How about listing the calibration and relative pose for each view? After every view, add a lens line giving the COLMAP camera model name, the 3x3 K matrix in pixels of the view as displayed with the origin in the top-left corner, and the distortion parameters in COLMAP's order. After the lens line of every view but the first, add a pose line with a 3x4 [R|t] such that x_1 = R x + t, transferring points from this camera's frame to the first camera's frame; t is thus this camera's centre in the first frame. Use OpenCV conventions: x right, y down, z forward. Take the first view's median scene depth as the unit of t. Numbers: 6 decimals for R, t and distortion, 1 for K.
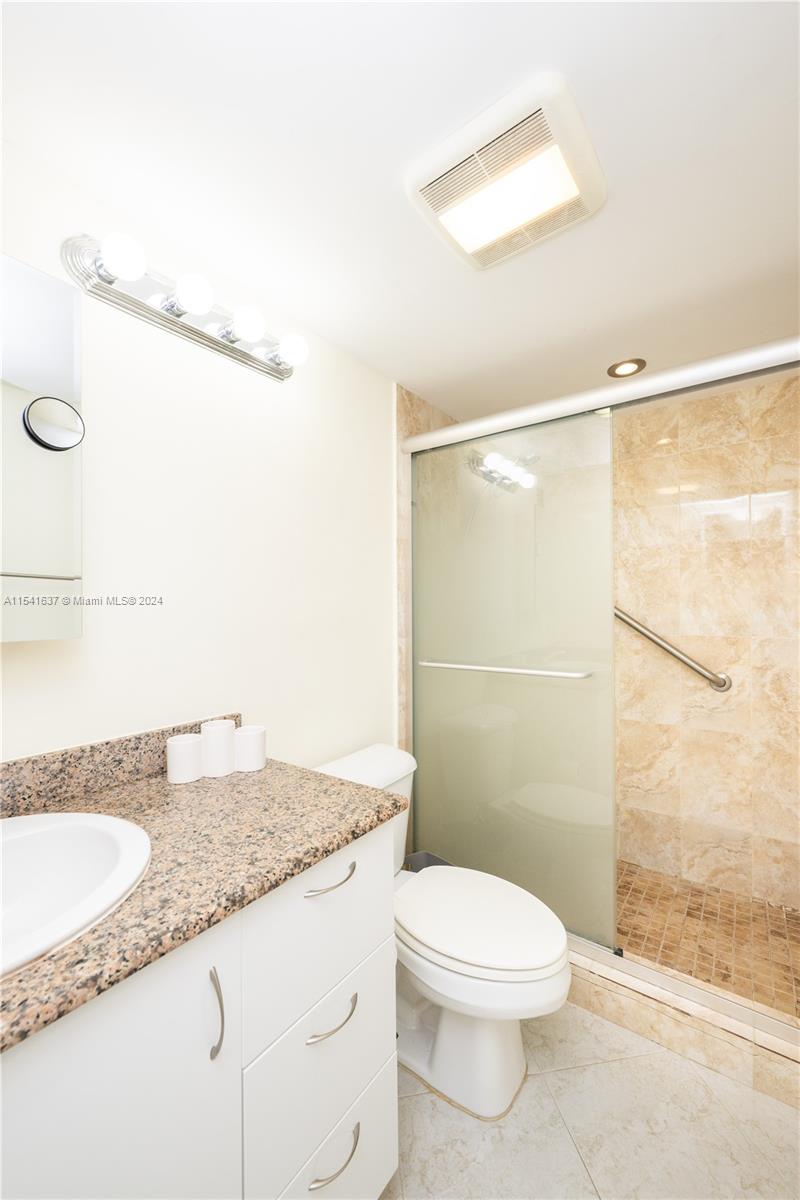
lens RADIAL K [[470.3, 0, 394.5], [0, 470.3, 598.2], [0, 0, 1]] dist [-0.010380, -0.000248]
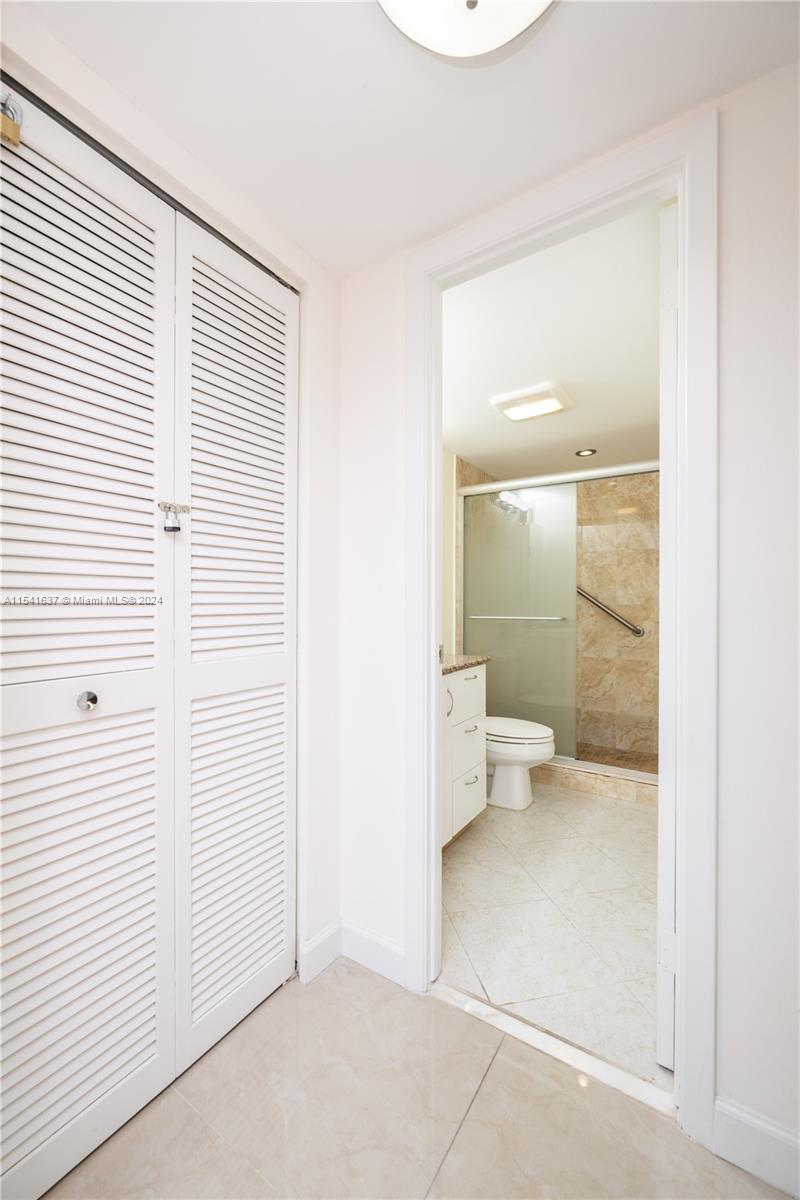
lens RADIAL K [[470.3, 0, 398.4], [0, 470.3, 599.6], [0, 0, 1]] dist [-0.010380, -0.000248]
pose [[0.998402, 0.006837, 0.056103, -0.277219], [-0.007445, 0.999916, 0.010634, 0.049976], [-0.056025, -0.011034, 0.998368, -0.661196]]
